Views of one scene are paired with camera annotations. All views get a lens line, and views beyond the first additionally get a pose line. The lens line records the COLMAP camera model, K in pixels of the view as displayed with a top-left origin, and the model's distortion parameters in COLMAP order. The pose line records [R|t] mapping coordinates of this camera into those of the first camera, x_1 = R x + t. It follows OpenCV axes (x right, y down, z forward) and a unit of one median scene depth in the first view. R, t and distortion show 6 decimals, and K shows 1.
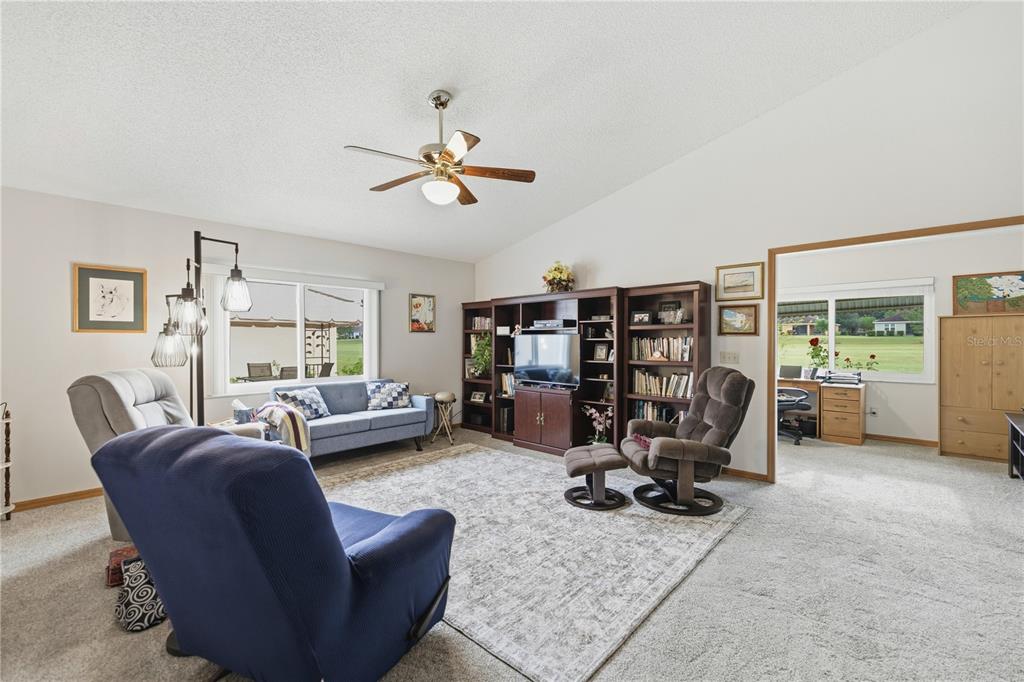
lens RADIAL K [[447.4, 0, 505.4], [0, 447.4, 340.8], [0, 0, 1]] dist [0.000999, 0.000060]
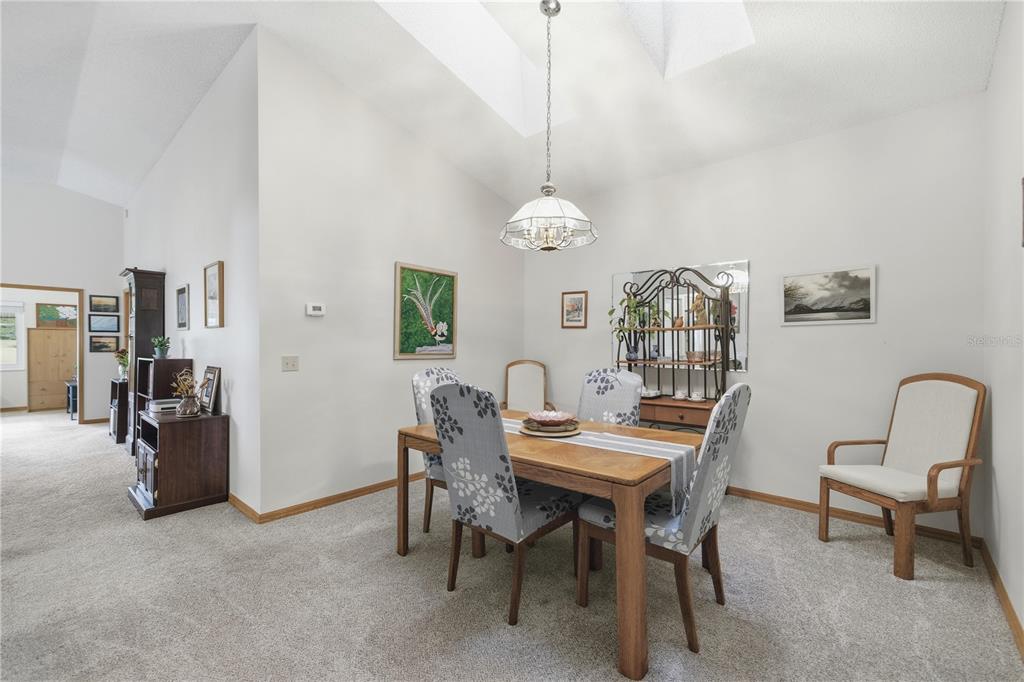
lens RADIAL K [[447.4, 0, 508.8], [0, 447.4, 345.3], [0, 0, 1]] dist [0.000999, 0.000060]
pose [[-0.024957, 0.004122, 0.999680, -0.677619], [0.013102, 0.999907, -0.003795, 0.036069], [-0.999603, 0.013003, -0.025009, -0.682571]]
